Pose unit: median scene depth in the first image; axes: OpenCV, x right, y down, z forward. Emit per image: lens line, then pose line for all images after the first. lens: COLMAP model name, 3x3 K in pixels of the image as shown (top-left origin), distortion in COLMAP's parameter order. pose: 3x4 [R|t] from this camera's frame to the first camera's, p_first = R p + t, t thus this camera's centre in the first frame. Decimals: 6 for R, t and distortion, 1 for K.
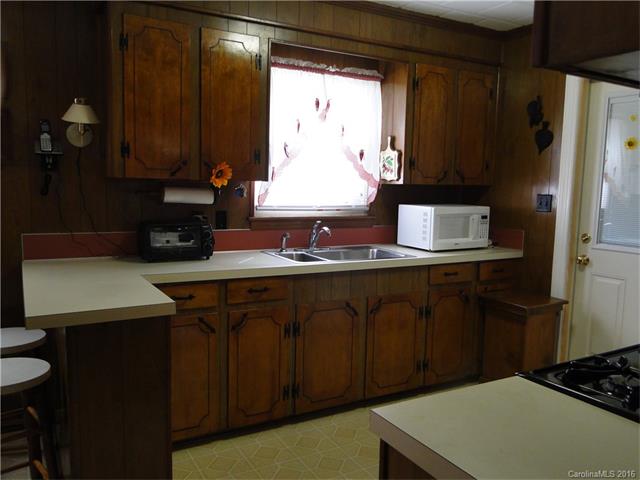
lens RADIAL K [[524.7, 0, 320.2], [0, 524.7, 238.7], [0, 0, 1]] dist [0.000305, -0.002270]
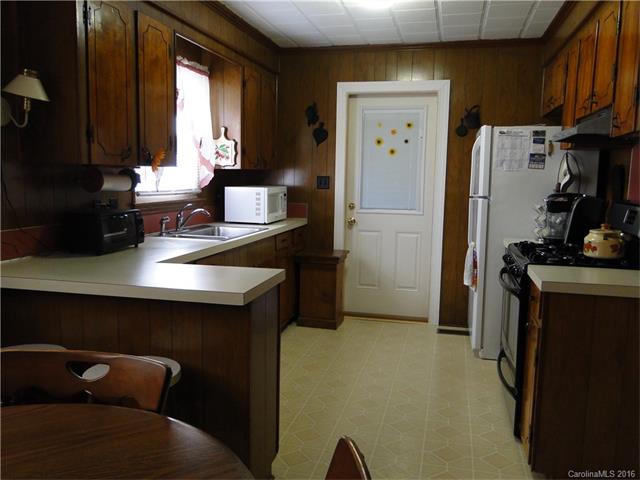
lens RADIAL K [[524.7, 0, 321.2], [0, 524.7, 240.4], [0, 0, 1]] dist [0.000305, -0.002270]
pose [[0.693530, -0.101745, 0.713207, -0.566533], [0.075432, 0.994791, 0.068564, -0.012277], [-0.716468, 0.006247, 0.697592, 0.053709]]
